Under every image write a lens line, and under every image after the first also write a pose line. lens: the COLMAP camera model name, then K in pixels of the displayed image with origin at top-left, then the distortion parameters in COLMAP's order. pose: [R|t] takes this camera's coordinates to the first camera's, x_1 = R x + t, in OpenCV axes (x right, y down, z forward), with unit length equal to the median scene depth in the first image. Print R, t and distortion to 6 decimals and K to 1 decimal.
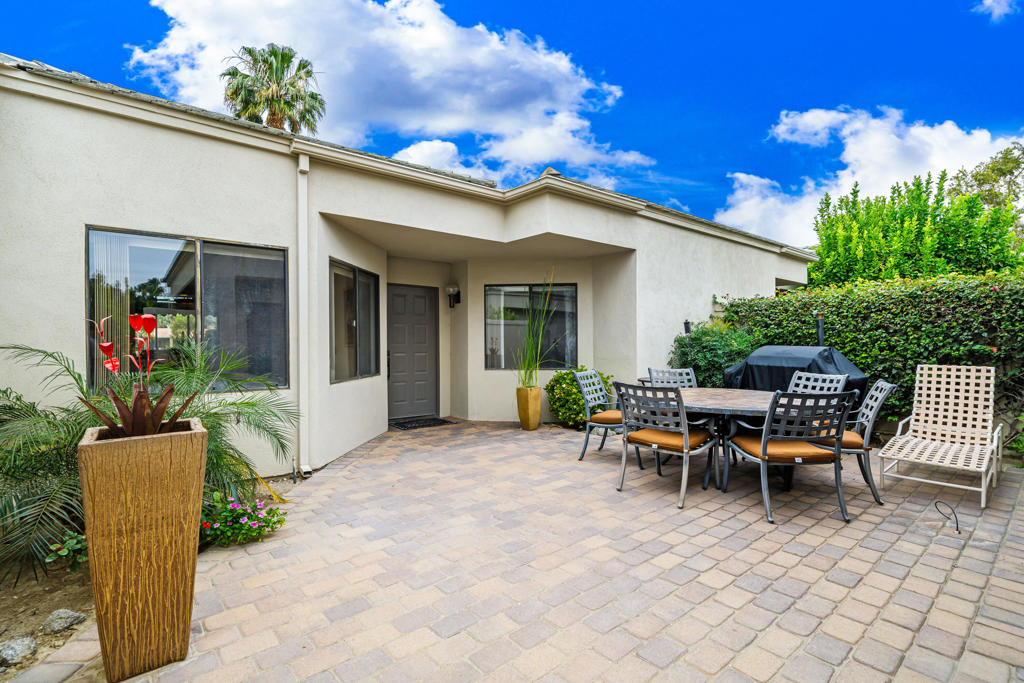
lens RADIAL K [[474.3, 0, 510.8], [0, 474.3, 343.6], [0, 0, 1]] dist [0.000871, 0.000006]
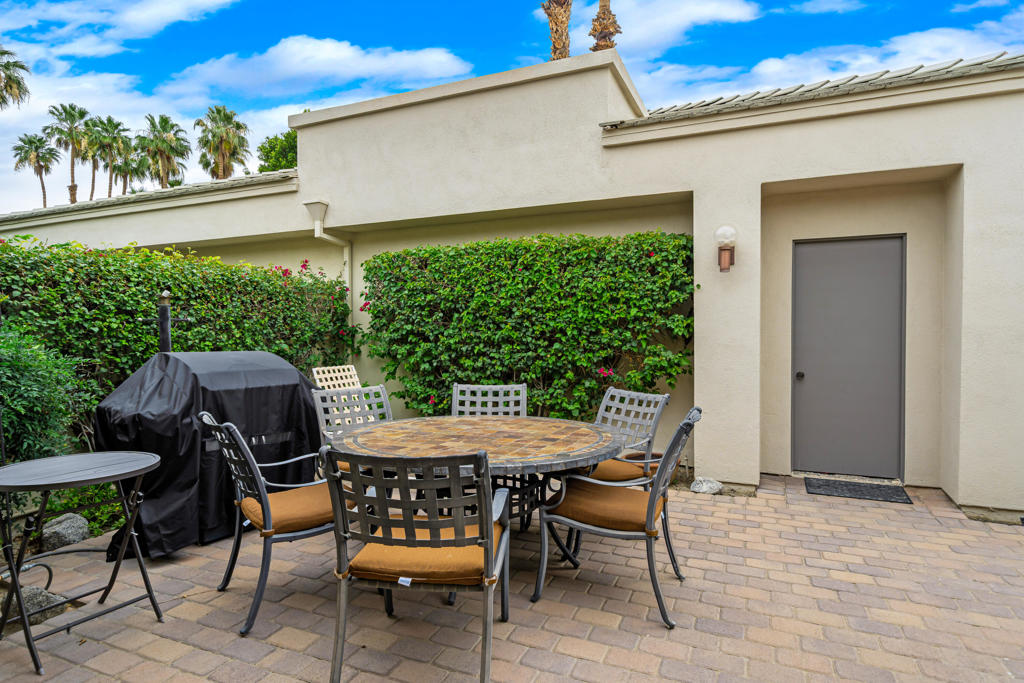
lens RADIAL K [[557.9, 0, 511.5], [0, 557.9, 341.9], [0, 0, 1]] dist [-0.000980, -0.000410]
pose [[-0.441077, 0.004250, 0.897459, -0.236009], [0.003991, 0.999988, -0.002774, 0.000718], [-0.897460, 0.002358, -0.441089, 1.382838]]
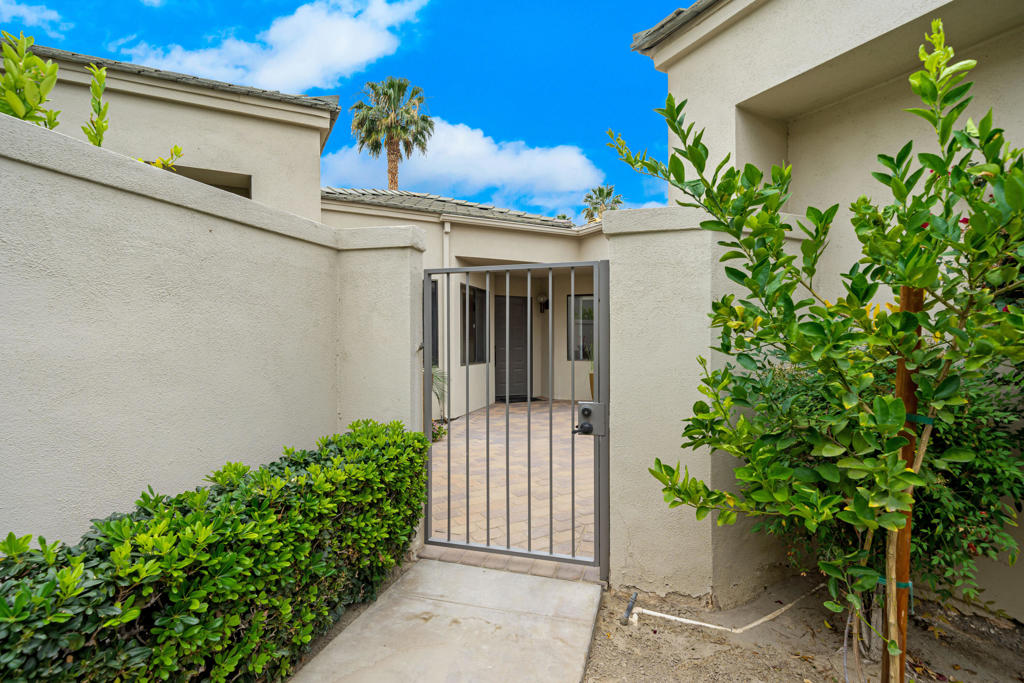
lens RADIAL K [[481.3, 0, 511.9], [0, 481.3, 341.4], [0, 0, 1]] dist [0.000003, -0.000003]
pose [[0.979771, 0.001427, -0.200117, 0.060249], [-0.001395, 0.999999, 0.000305, 0.003033], [0.200117, -0.000020, 0.979772, -0.317784]]
